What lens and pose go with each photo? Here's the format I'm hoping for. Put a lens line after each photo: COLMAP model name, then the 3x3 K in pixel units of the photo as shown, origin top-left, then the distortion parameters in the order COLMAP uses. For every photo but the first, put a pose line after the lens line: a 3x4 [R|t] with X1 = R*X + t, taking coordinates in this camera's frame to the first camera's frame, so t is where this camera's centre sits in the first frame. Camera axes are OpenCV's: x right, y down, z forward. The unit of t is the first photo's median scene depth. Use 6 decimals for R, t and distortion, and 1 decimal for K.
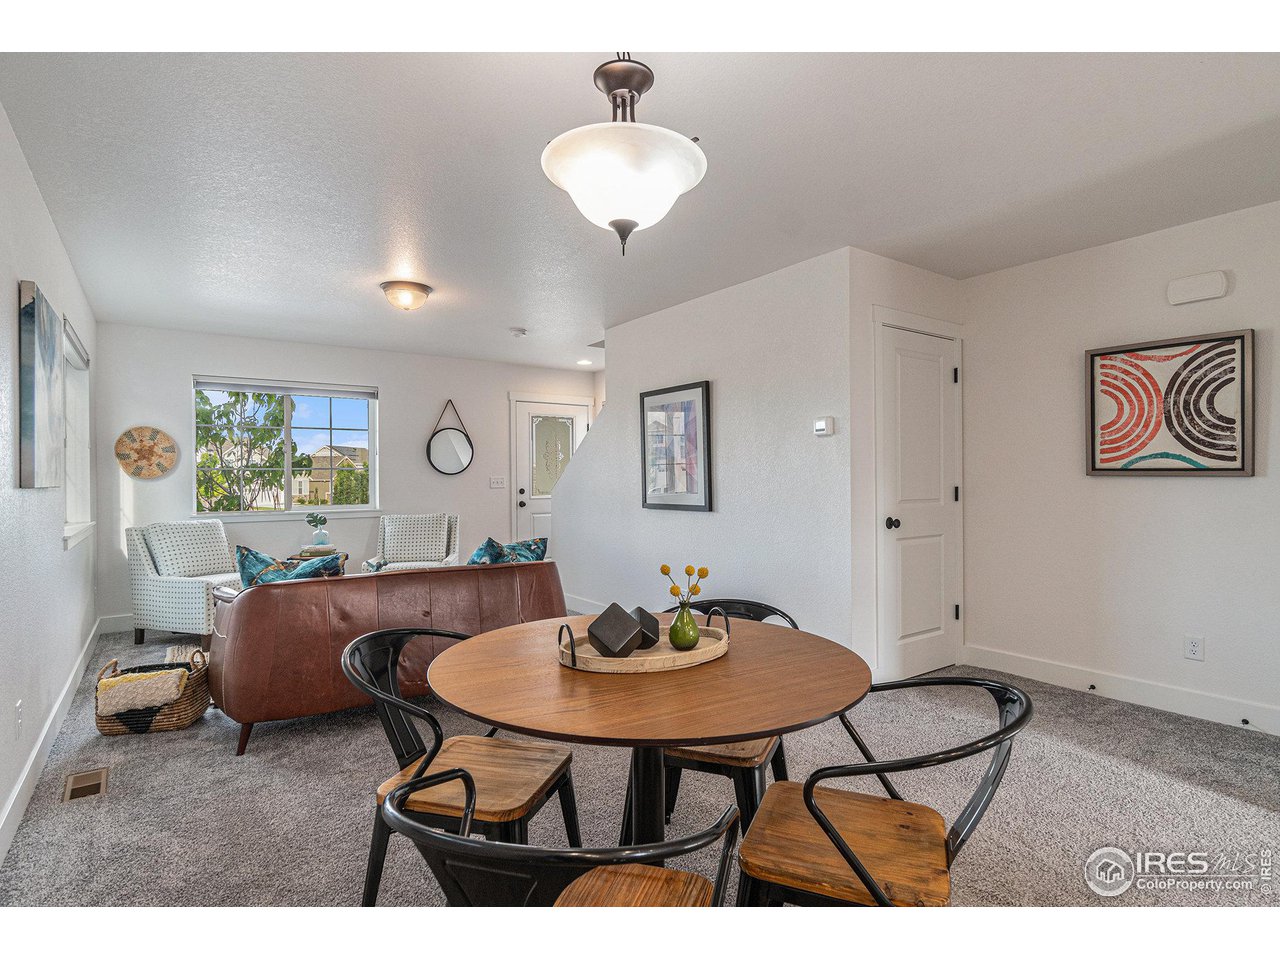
lens RADIAL K [[658.1, 0, 662.6], [0, 658.1, 458.4], [0, 0, 1]] dist [-0.011307, 0.003511]
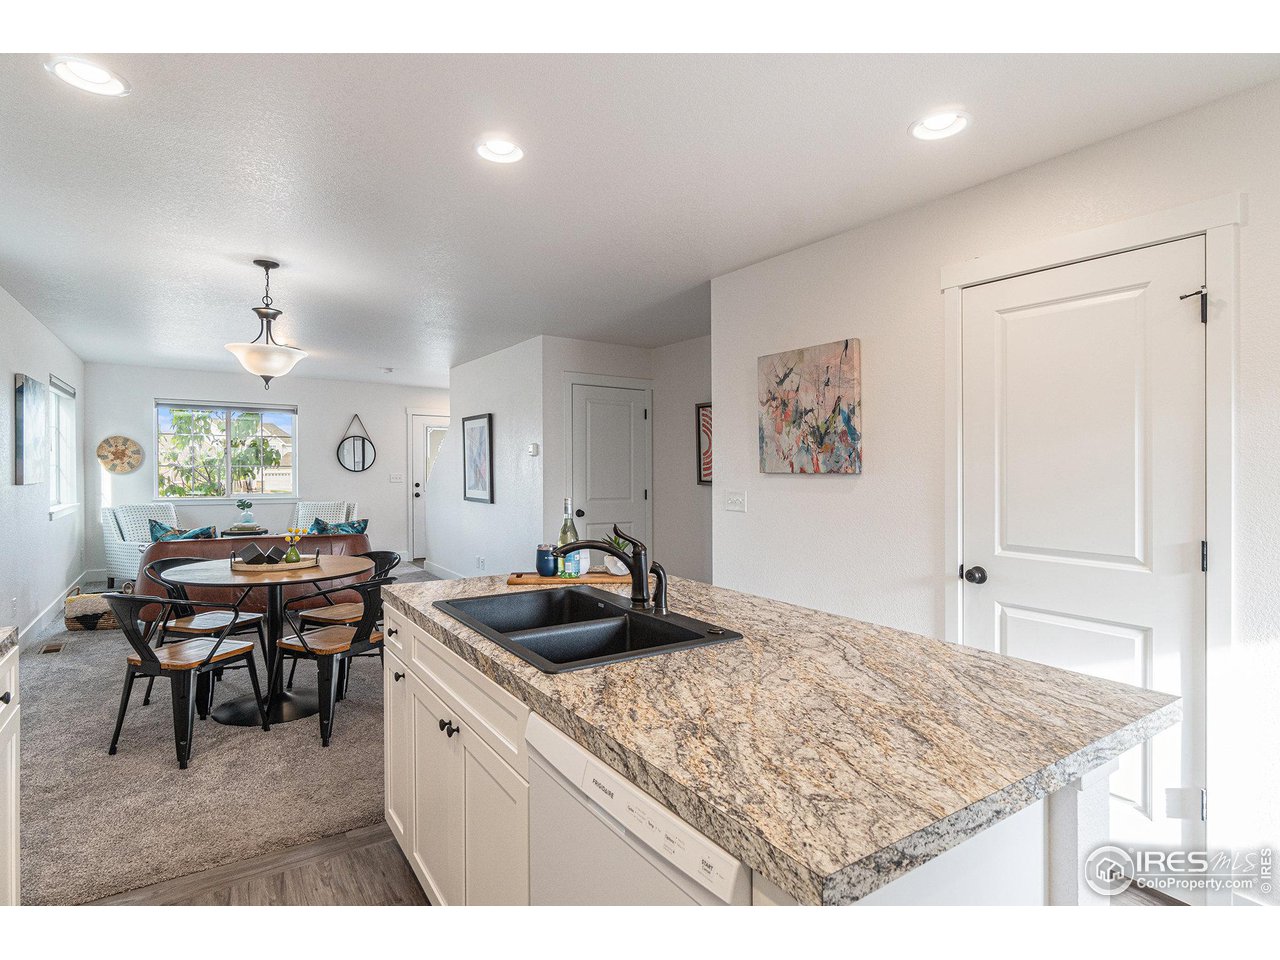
lens RADIAL K [[658.1, 0, 640.0], [0, 658.1, 458.0], [0, 0, 1]] dist [-0.011307, 0.003511]
pose [[0.998341, 0.017322, -0.054918, 0.518297], [-0.016675, 0.999786, 0.012219, -0.046407], [0.055118, -0.011283, 0.998416, -0.442092]]
